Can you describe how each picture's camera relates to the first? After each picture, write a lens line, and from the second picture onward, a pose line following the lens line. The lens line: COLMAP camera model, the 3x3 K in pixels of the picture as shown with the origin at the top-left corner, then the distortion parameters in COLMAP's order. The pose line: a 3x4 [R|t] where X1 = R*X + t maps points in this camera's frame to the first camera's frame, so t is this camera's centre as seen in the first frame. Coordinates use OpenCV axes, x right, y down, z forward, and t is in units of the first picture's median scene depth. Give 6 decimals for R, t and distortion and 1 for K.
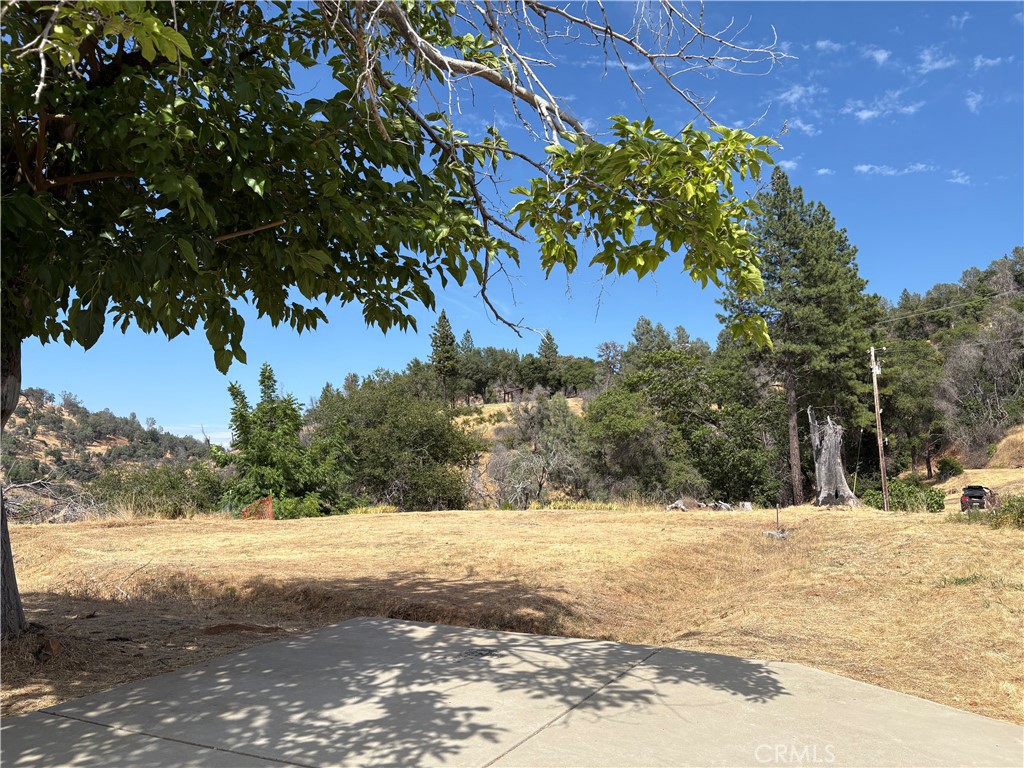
lens RADIAL K [[770.0, 0, 512.0], [0, 770.0, 384.0], [0, 0, 1]] dist [0.033420, -0.037968]
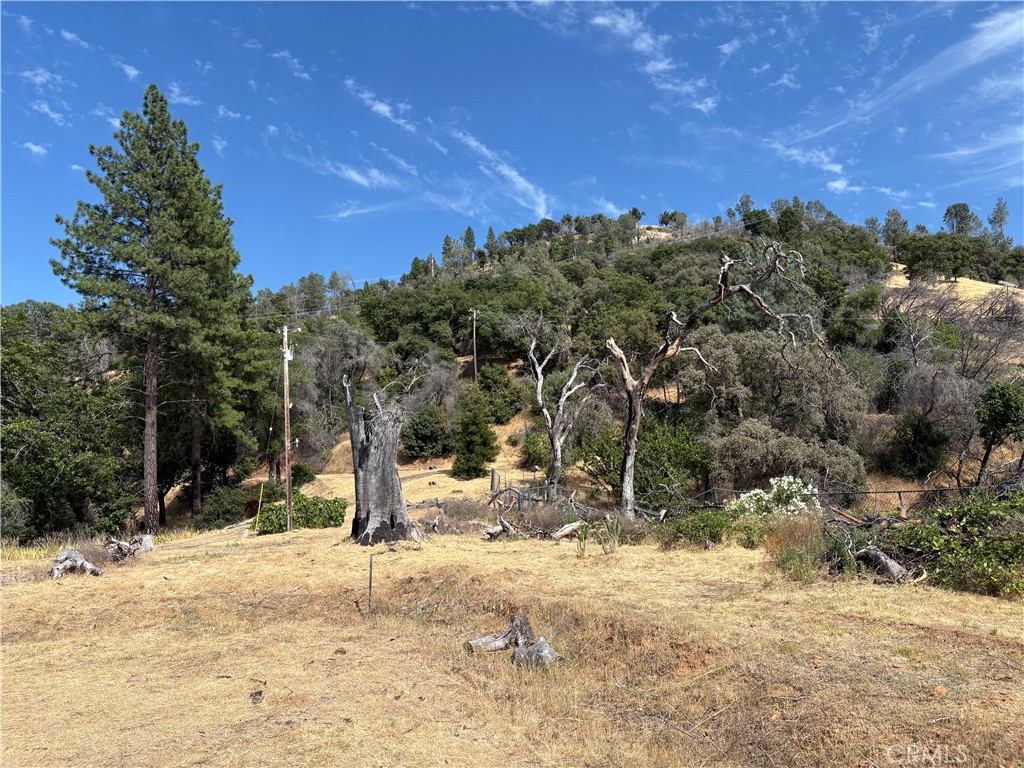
lens RADIAL K [[767.7, 0, 518.3], [0, 767.7, 382.9], [0, 0, 1]] dist [0.029594, -0.028787]
pose [[0.637185, 0.076215, 0.766933, 0.006165], [-0.067809, 0.996783, -0.042719, 0.022684], [-0.767722, -0.024785, 0.640304, 0.230730]]
